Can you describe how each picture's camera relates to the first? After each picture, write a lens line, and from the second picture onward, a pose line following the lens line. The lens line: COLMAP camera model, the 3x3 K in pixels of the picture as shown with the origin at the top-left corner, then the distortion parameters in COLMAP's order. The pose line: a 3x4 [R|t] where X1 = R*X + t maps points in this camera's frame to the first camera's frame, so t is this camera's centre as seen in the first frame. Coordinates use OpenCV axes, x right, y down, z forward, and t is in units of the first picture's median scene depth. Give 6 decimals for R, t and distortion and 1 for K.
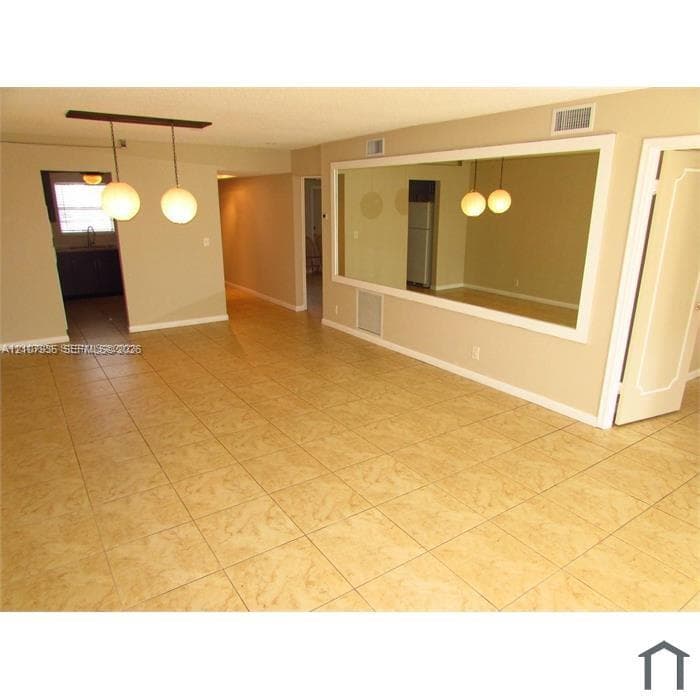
lens RADIAL K [[494.9, 0, 347.7], [0, 494.9, 349.9], [0, 0, 1]] dist [-0.027655, 0.006603]
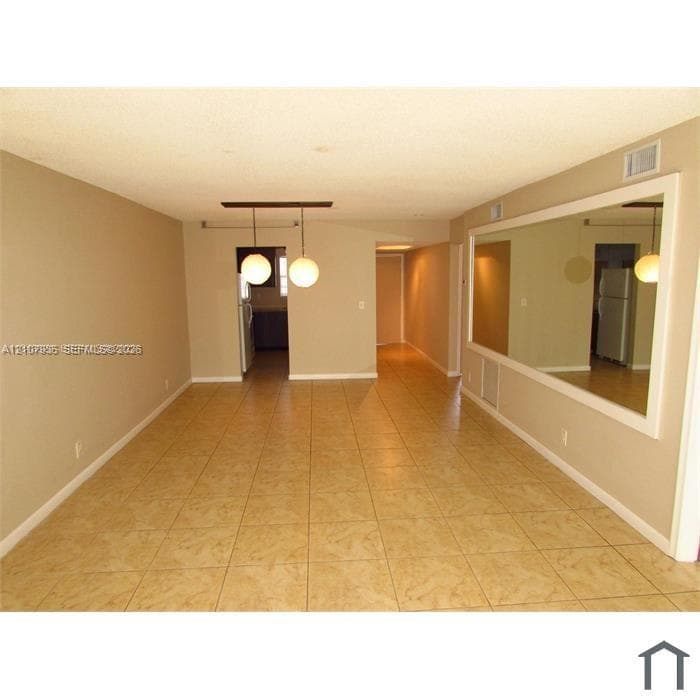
lens RADIAL K [[494.9, 0, 350.8], [0, 494.9, 349.4], [0, 0, 1]] dist [-0.027655, 0.006603]
pose [[0.863731, 0.063224, -0.499971, 0.400277], [-0.132184, 0.985786, -0.103699, -0.007342], [0.486308, 0.155656, 0.859812, 0.088588]]
